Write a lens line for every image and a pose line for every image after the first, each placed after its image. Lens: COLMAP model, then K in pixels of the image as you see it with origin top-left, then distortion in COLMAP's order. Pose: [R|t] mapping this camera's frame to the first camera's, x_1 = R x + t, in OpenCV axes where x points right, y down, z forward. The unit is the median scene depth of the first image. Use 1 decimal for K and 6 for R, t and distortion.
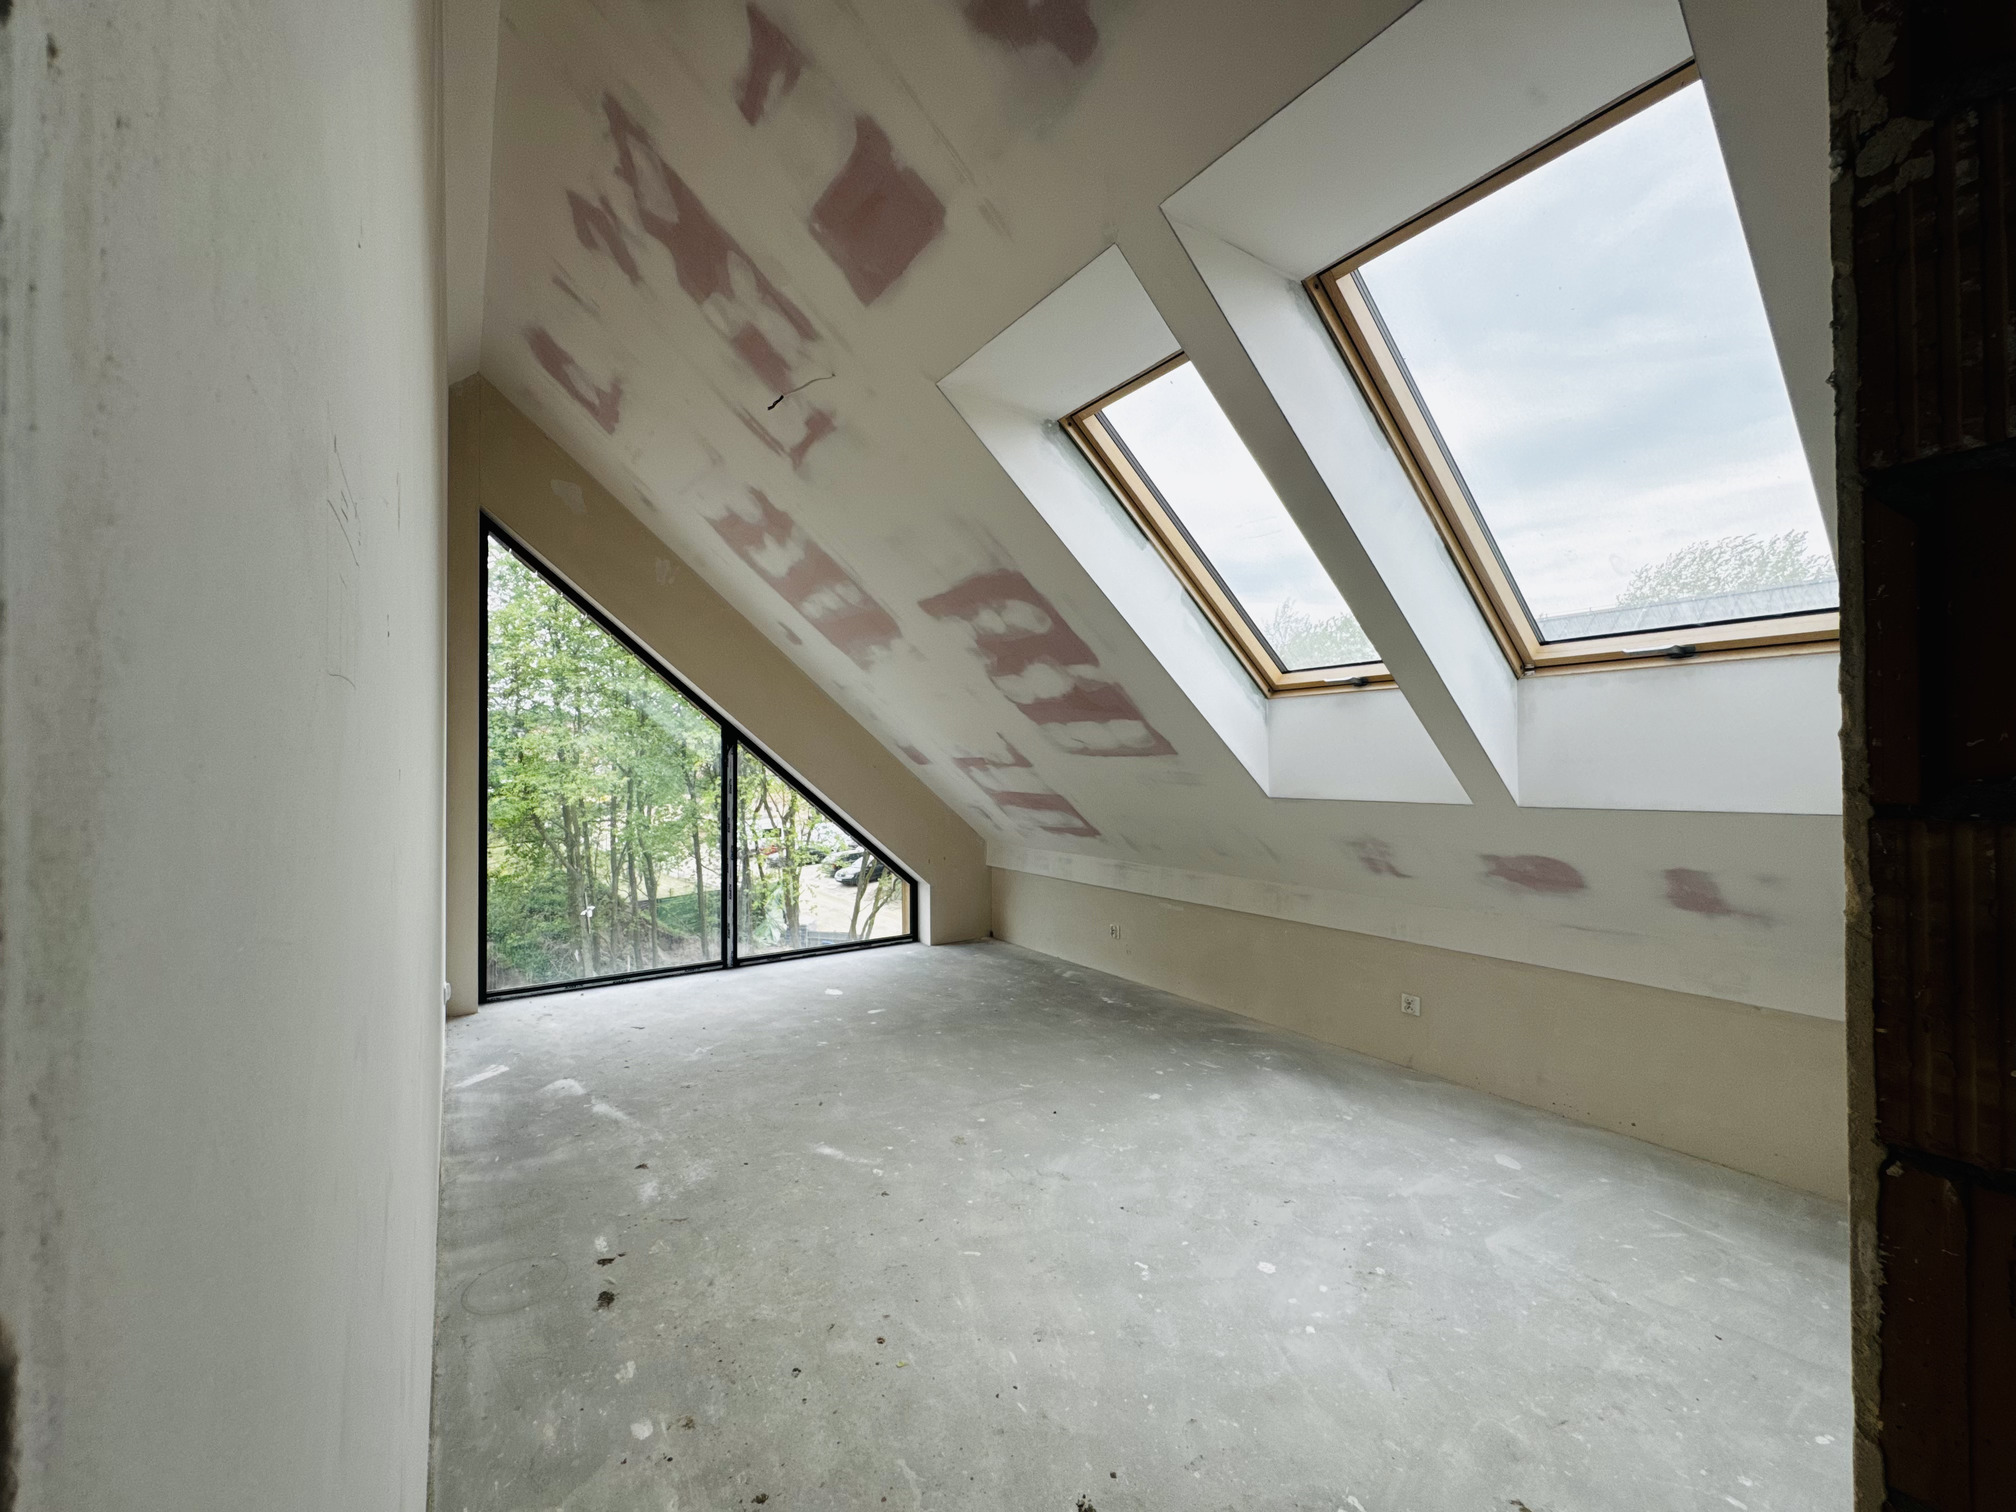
lens RADIAL K [[806.9, 0, 1007.4], [0, 806.9, 757.2], [0, 0, 1]] dist [-0.002756, 0.000457]
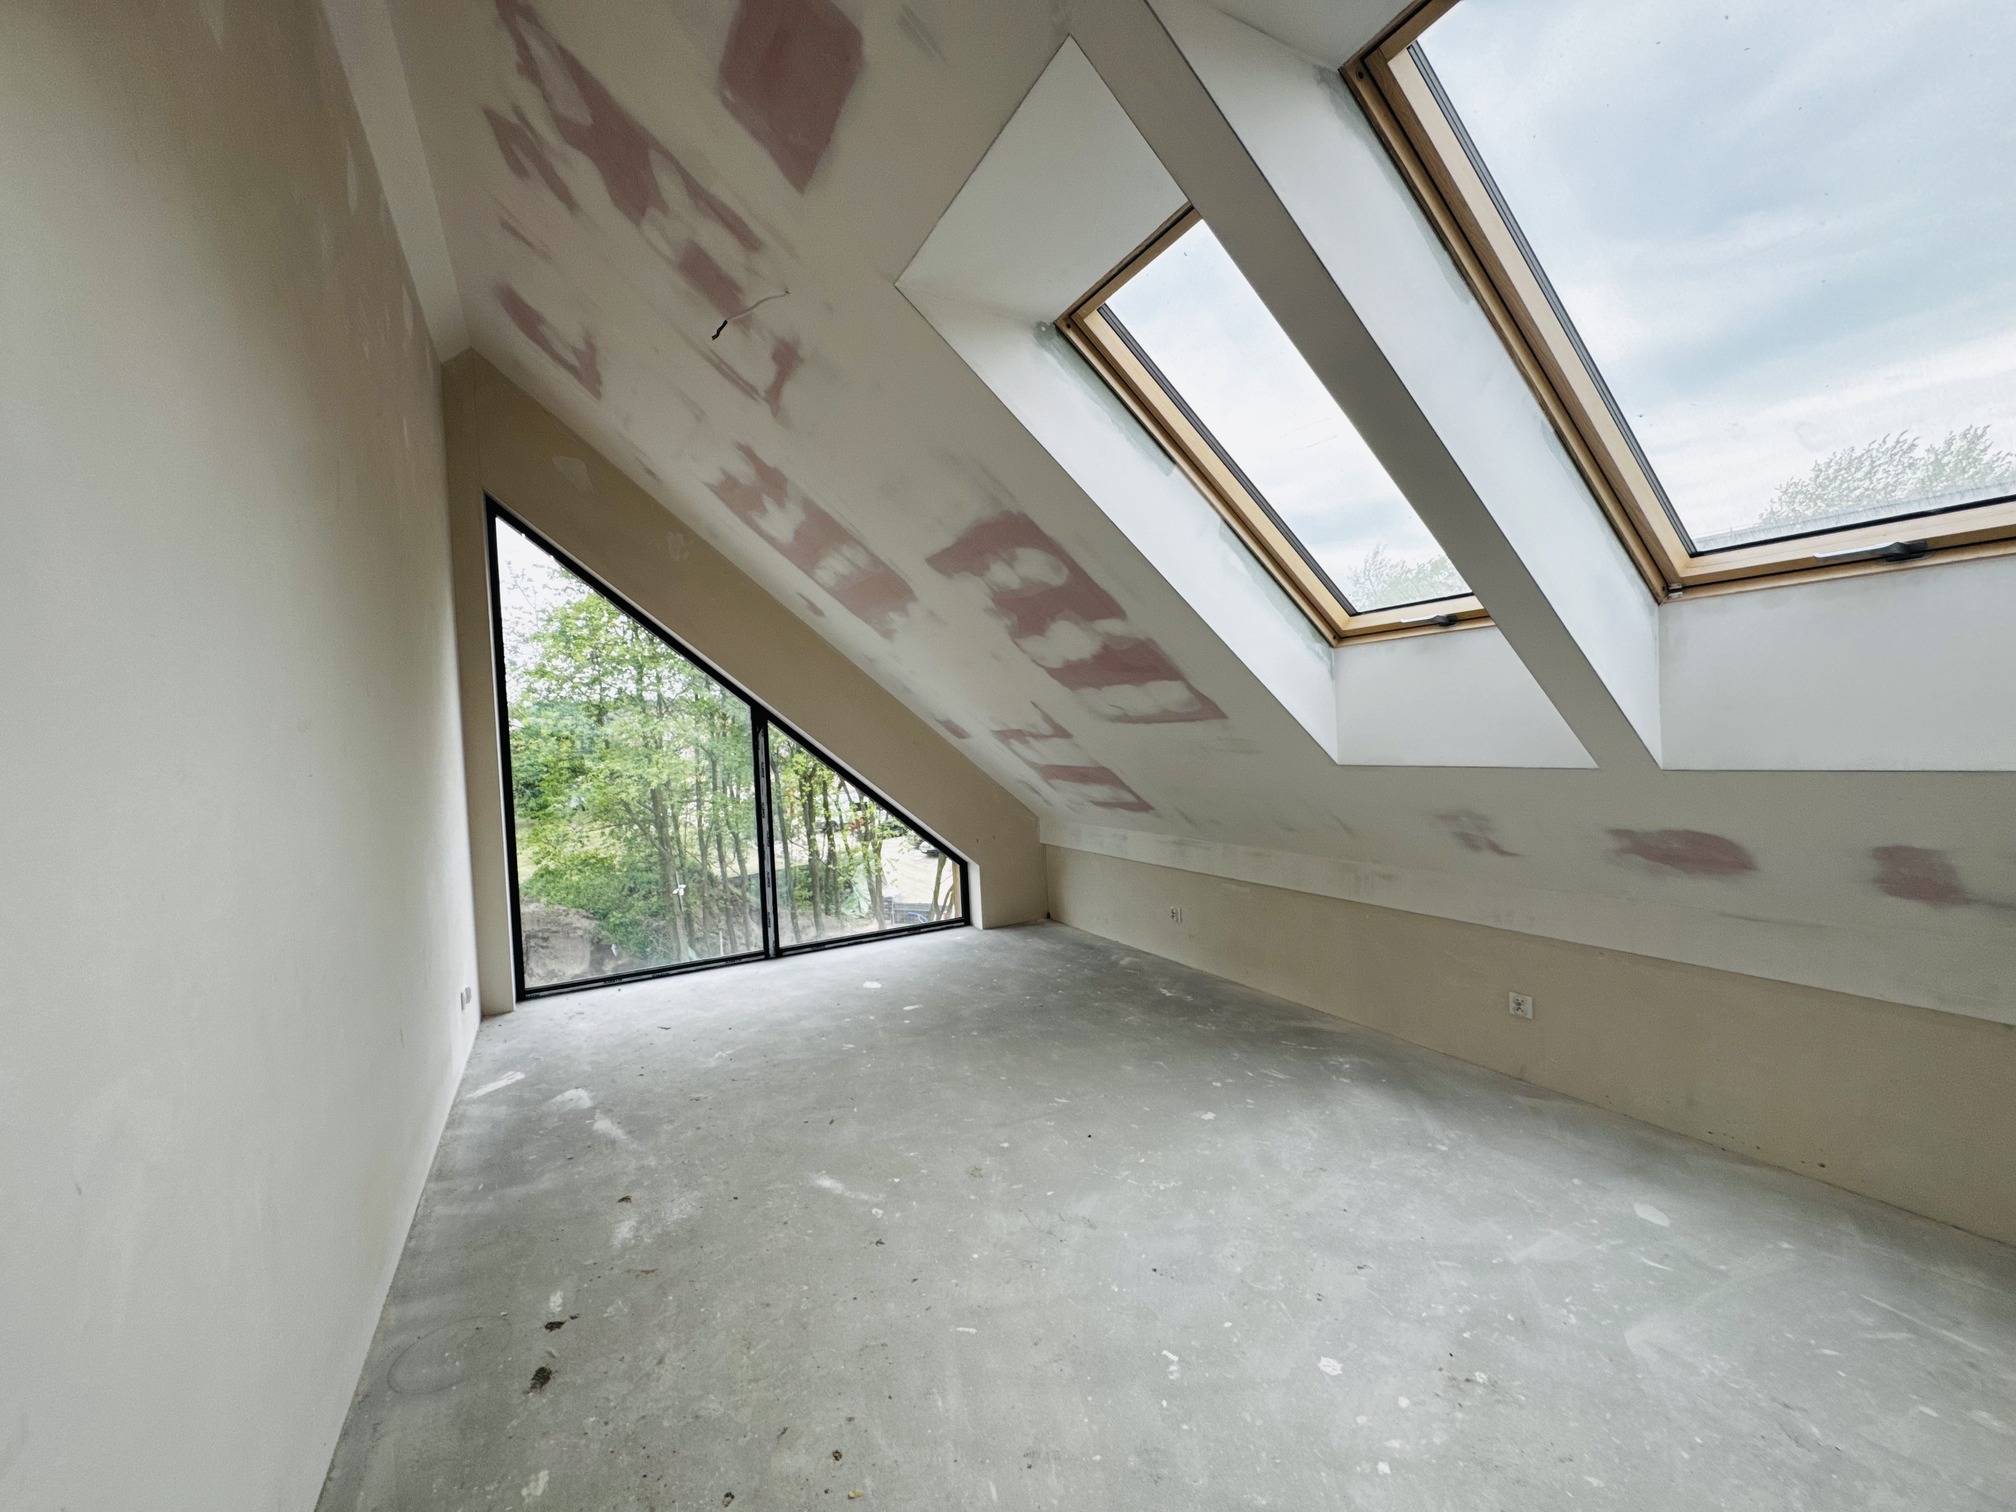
lens RADIAL K [[806.9, 0, 1007.5], [0, 806.9, 756.0], [0, 0, 1]] dist [-0.002756, 0.000457]
pose [[0.993791, -0.037855, -0.104629, 0.083259], [0.041917, 0.998439, 0.036904, -0.006075], [0.103069, -0.041060, 0.993826, 0.152244]]
